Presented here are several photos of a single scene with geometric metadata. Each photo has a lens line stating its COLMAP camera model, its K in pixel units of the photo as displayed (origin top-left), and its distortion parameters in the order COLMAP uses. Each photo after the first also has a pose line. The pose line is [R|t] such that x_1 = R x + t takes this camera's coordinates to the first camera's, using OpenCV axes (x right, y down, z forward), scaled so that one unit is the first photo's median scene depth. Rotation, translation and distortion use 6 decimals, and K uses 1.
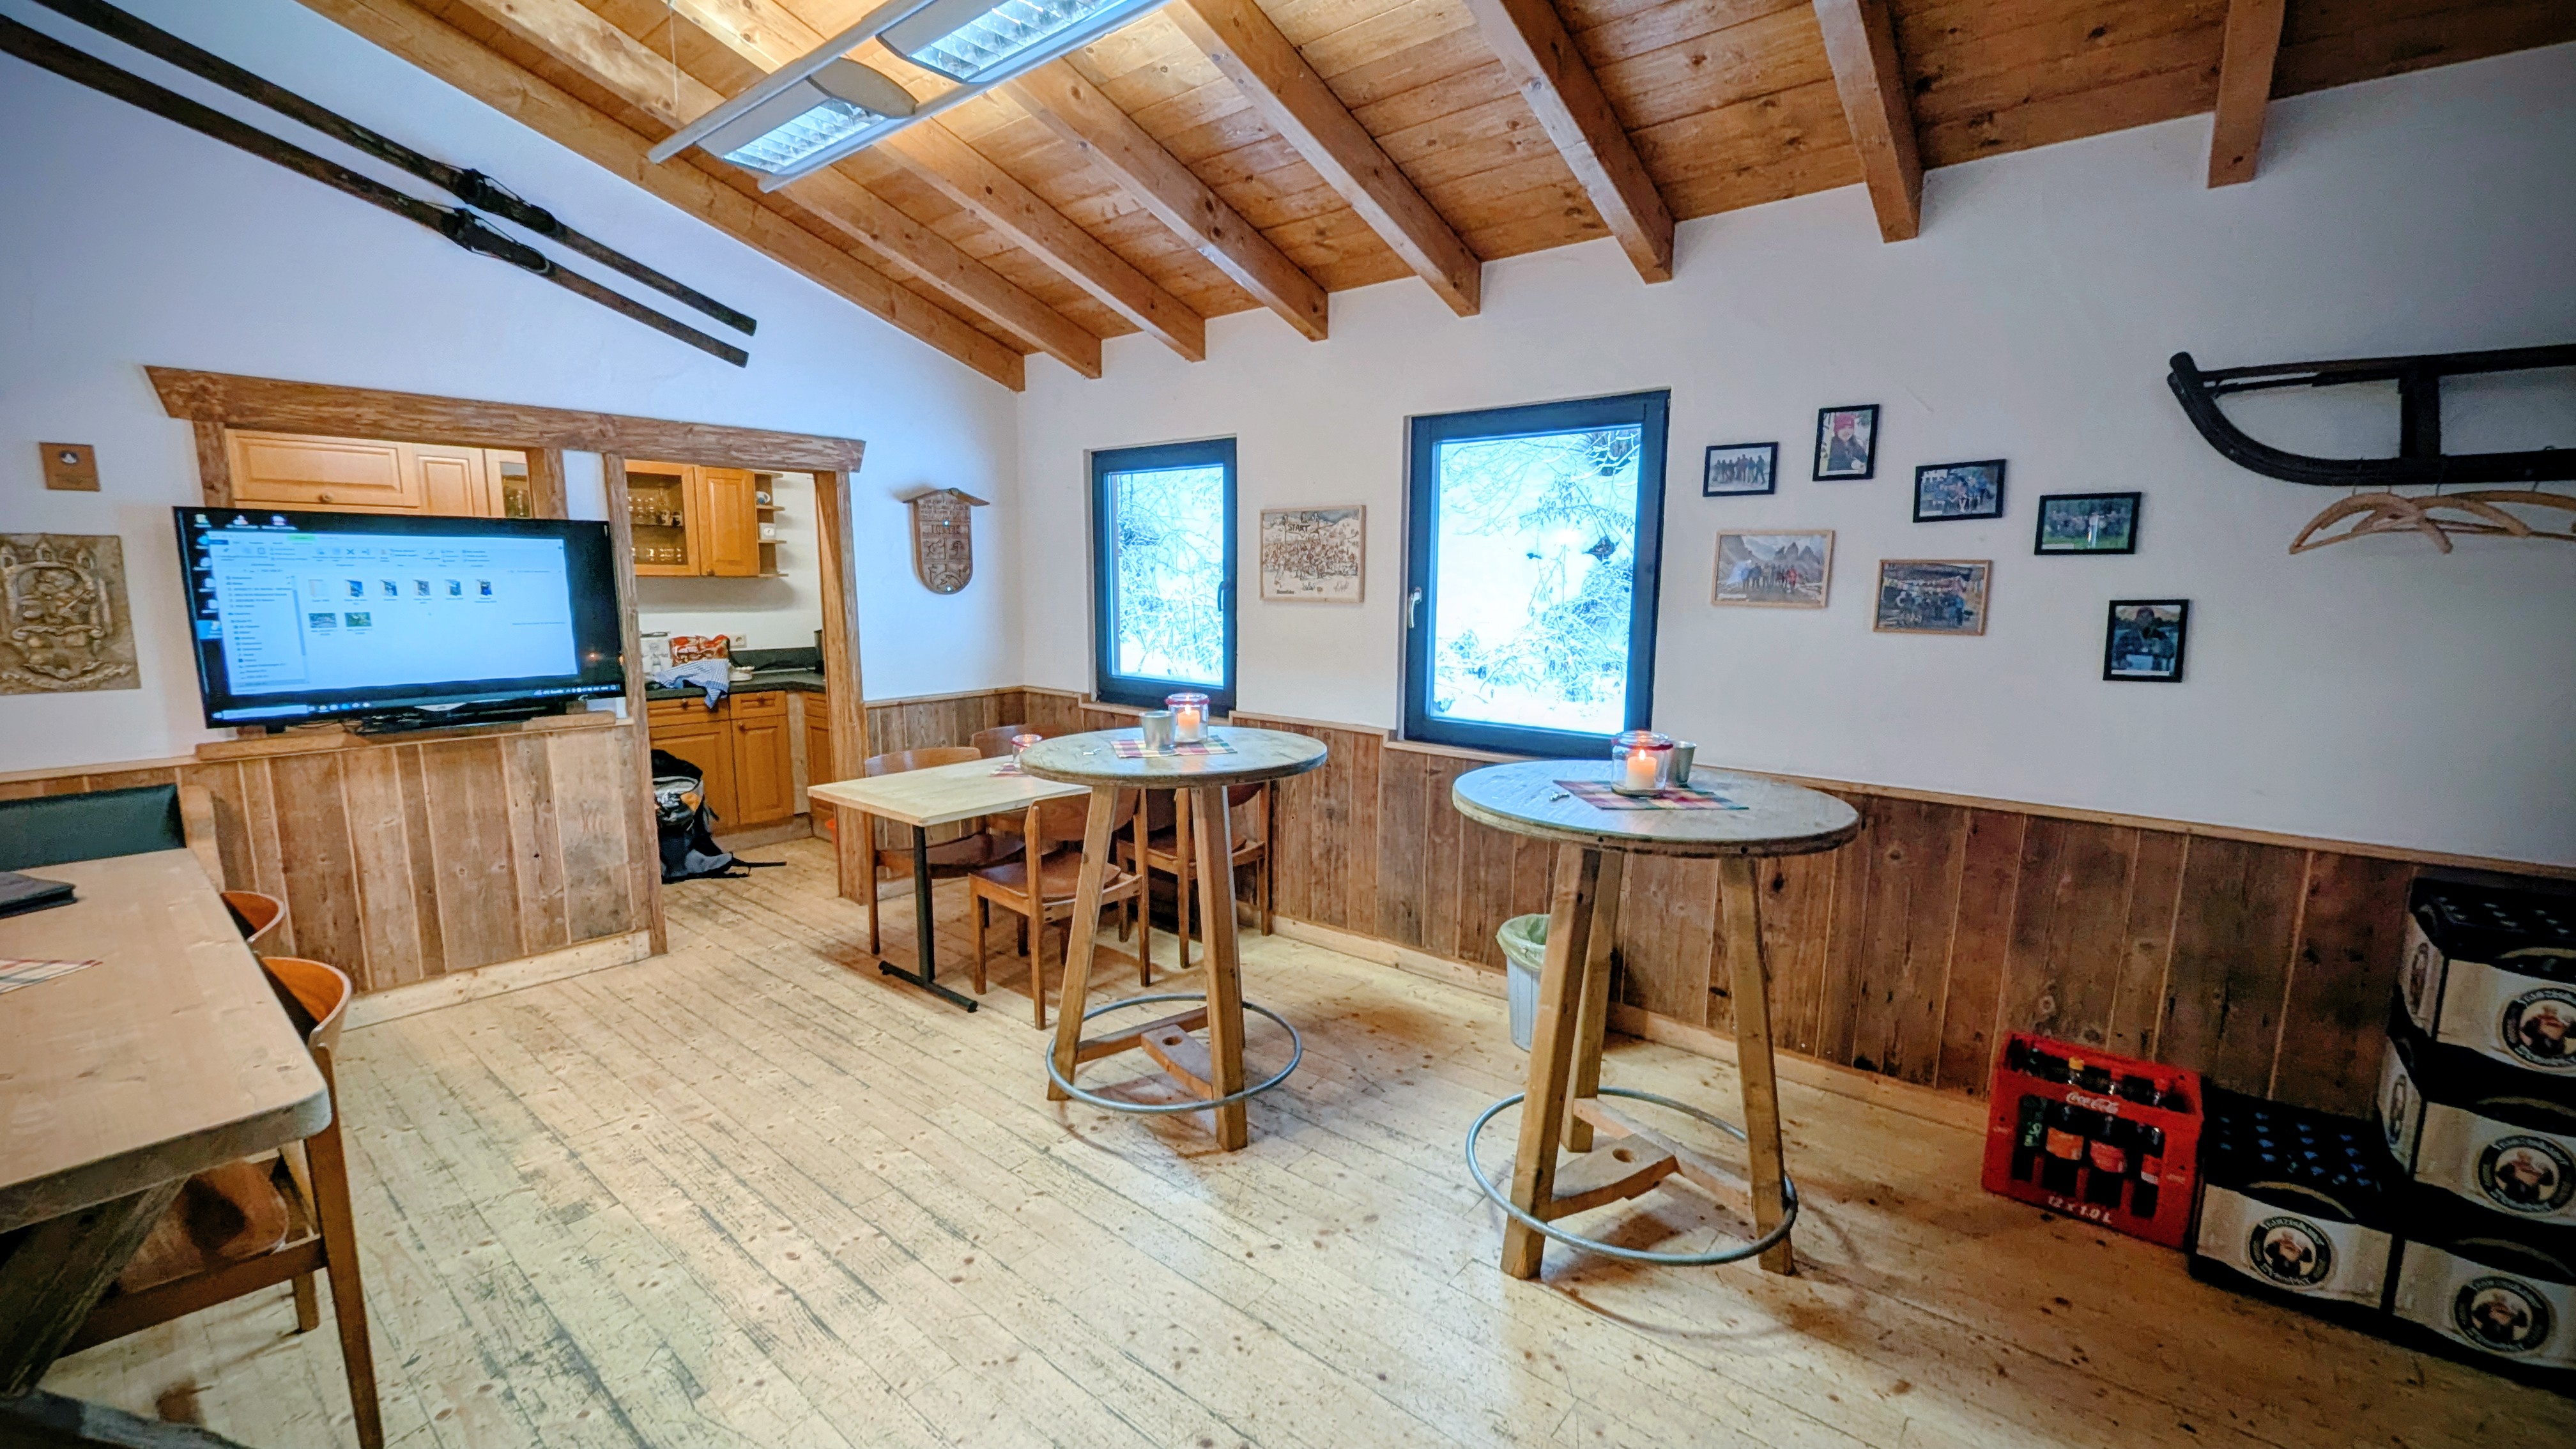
lens RADIAL K [[1070.2, 0, 1293.6], [0, 1070.2, 767.8], [0, 0, 1]] dist [0.001472, -0.000453]
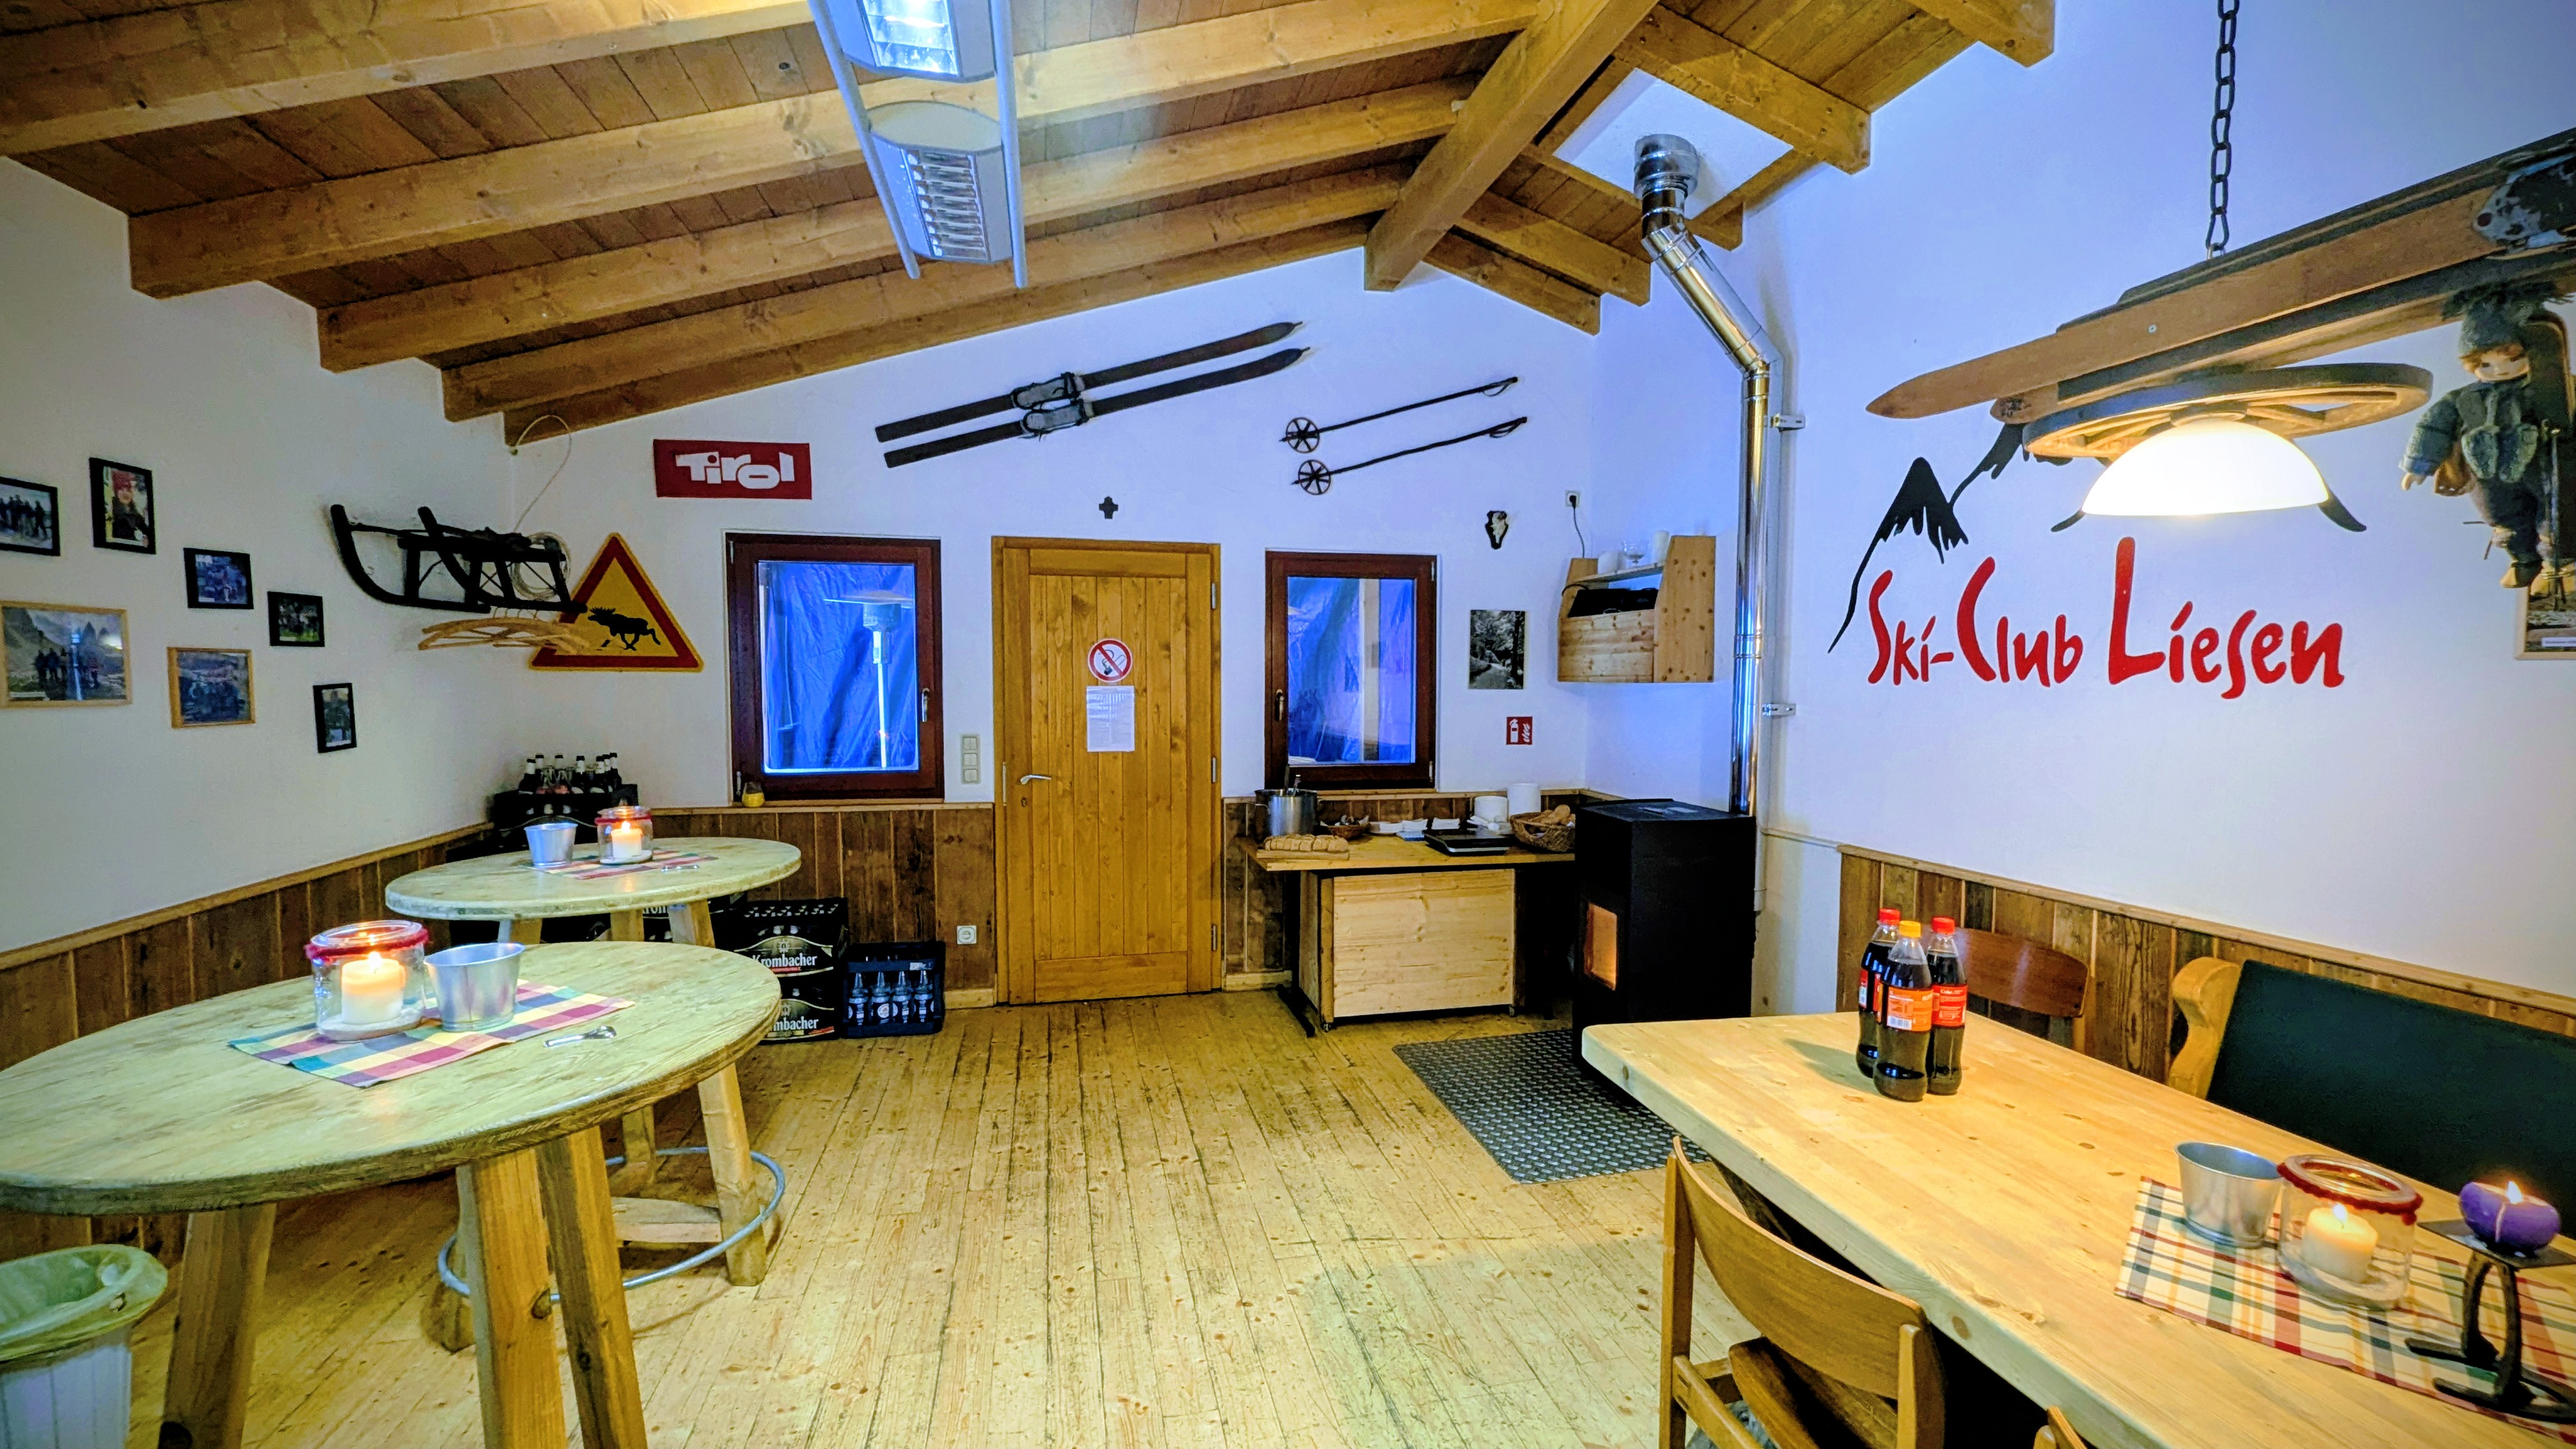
lens RADIAL K [[1070.2, 0, 1291.7], [0, 1070.2, 740.0], [0, 0, 1]] dist [0.001472, -0.000453]
pose [[-0.799470, -0.050757, 0.598558, -0.537952], [0.092020, 0.974316, 0.205528, -0.161718], [-0.593616, 0.219392, -0.774266, 0.861428]]
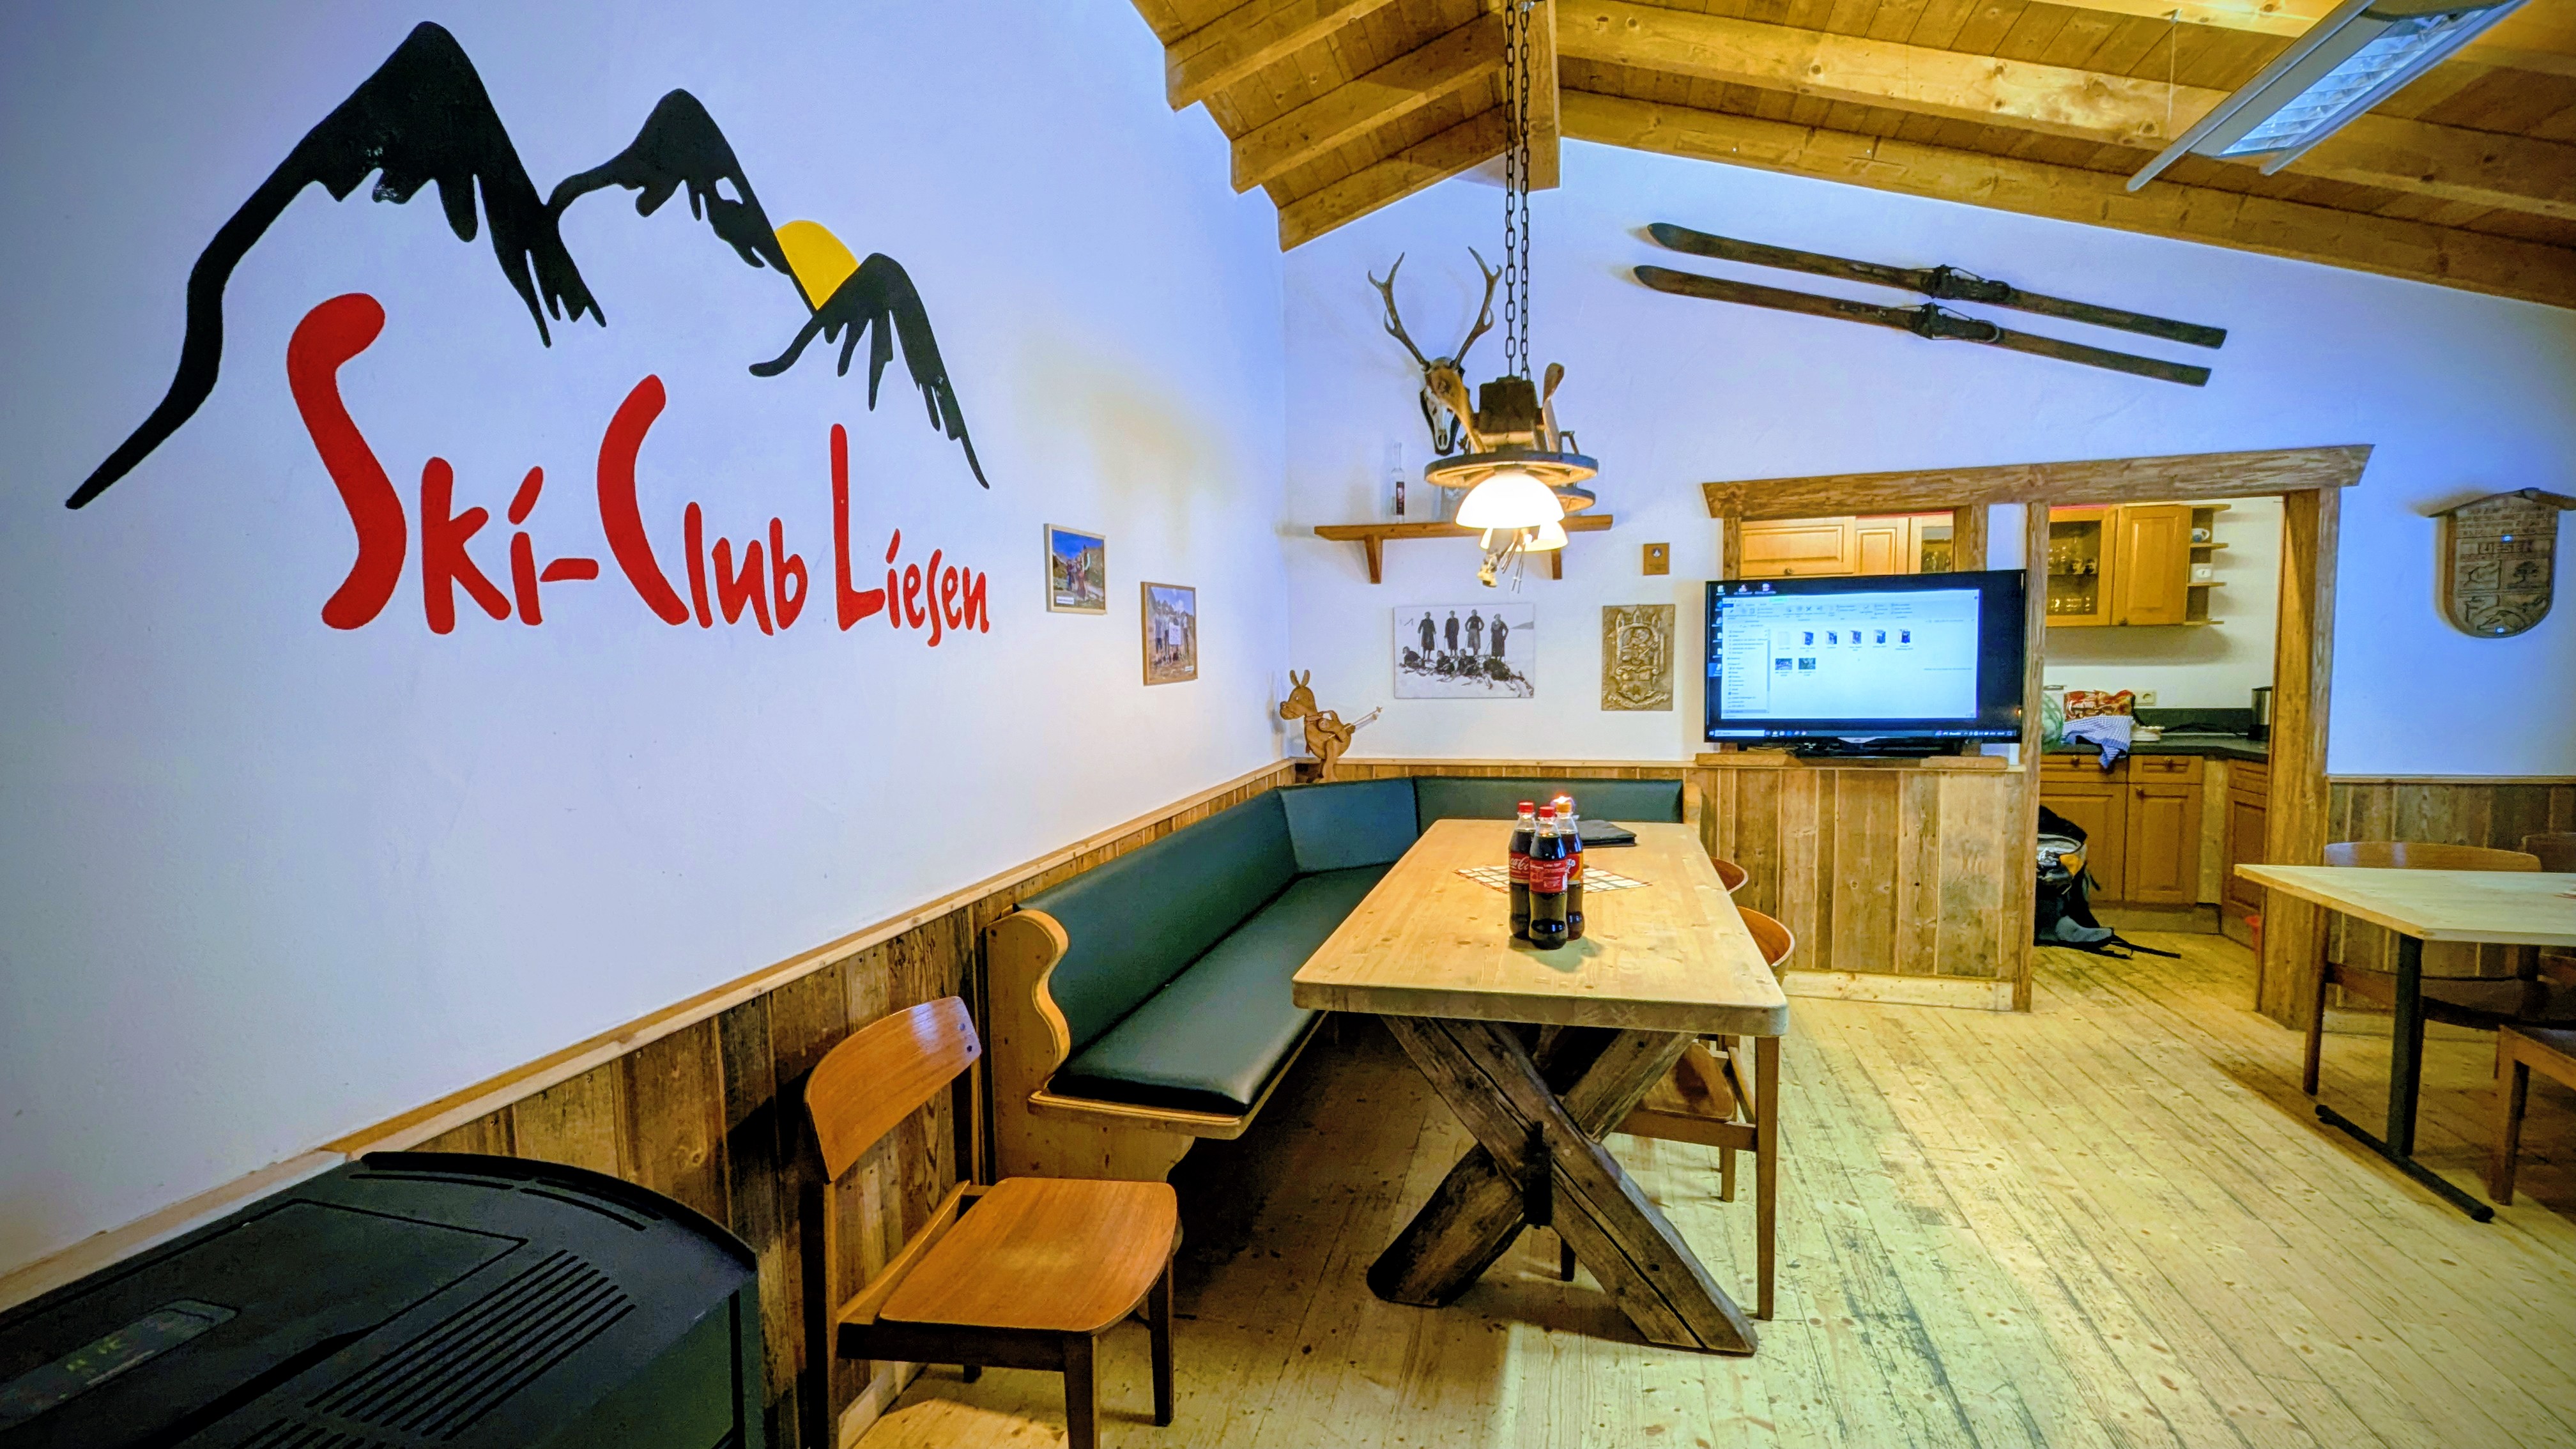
lens RADIAL K [[1070.2, 0, 1271.6], [0, 1070.2, 743.3], [0, 0, 1]] dist [0.001472, -0.000453]
pose [[0.405098, 0.061448, -0.912206, -0.003963], [-0.132292, 0.991178, 0.008019, 0.019511], [0.904652, 0.117429, 0.409653, -0.033660]]
